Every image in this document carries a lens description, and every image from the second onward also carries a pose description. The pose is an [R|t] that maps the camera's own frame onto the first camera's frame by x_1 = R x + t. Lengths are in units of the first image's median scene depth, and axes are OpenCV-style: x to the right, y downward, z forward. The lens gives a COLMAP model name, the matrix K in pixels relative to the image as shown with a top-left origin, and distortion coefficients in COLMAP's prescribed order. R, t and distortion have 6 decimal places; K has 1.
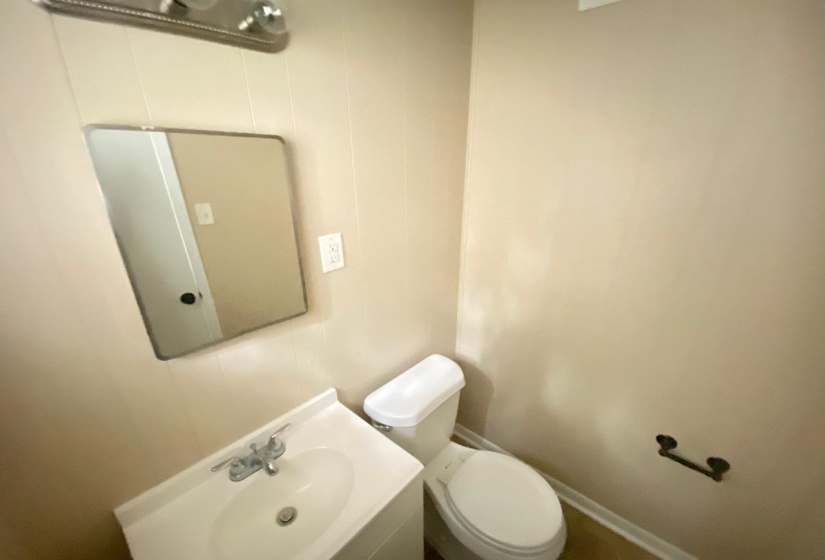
lens RADIAL K [[322.8, 0, 418.1], [0, 322.8, 289.3], [0, 0, 1]] dist [0.015987, -0.021607]
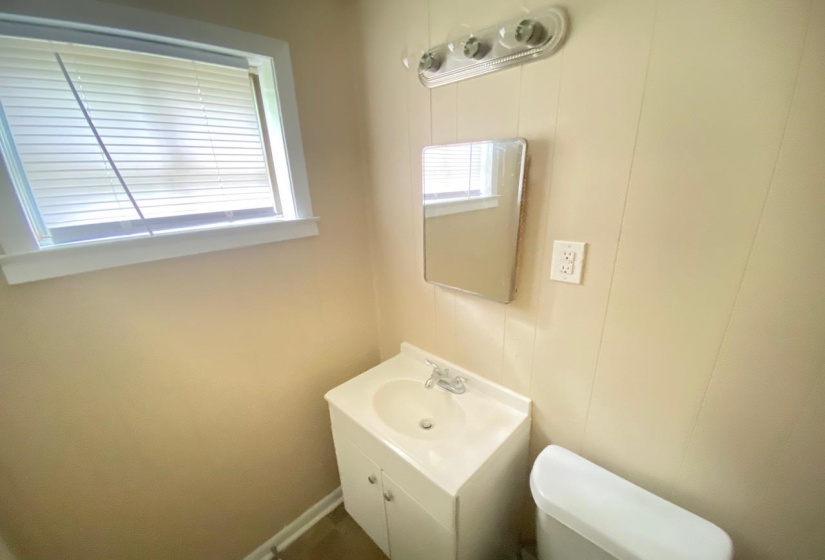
lens RADIAL K [[322.8, 0, 418.1], [0, 322.8, 289.3], [0, 0, 1]] dist [0.015987, -0.021607]
pose [[-0.032462, 0.328039, -0.944106, 0.595493], [-0.334322, 0.886627, 0.319563, -0.191839], [0.941900, 0.326009, 0.080889, 0.573398]]
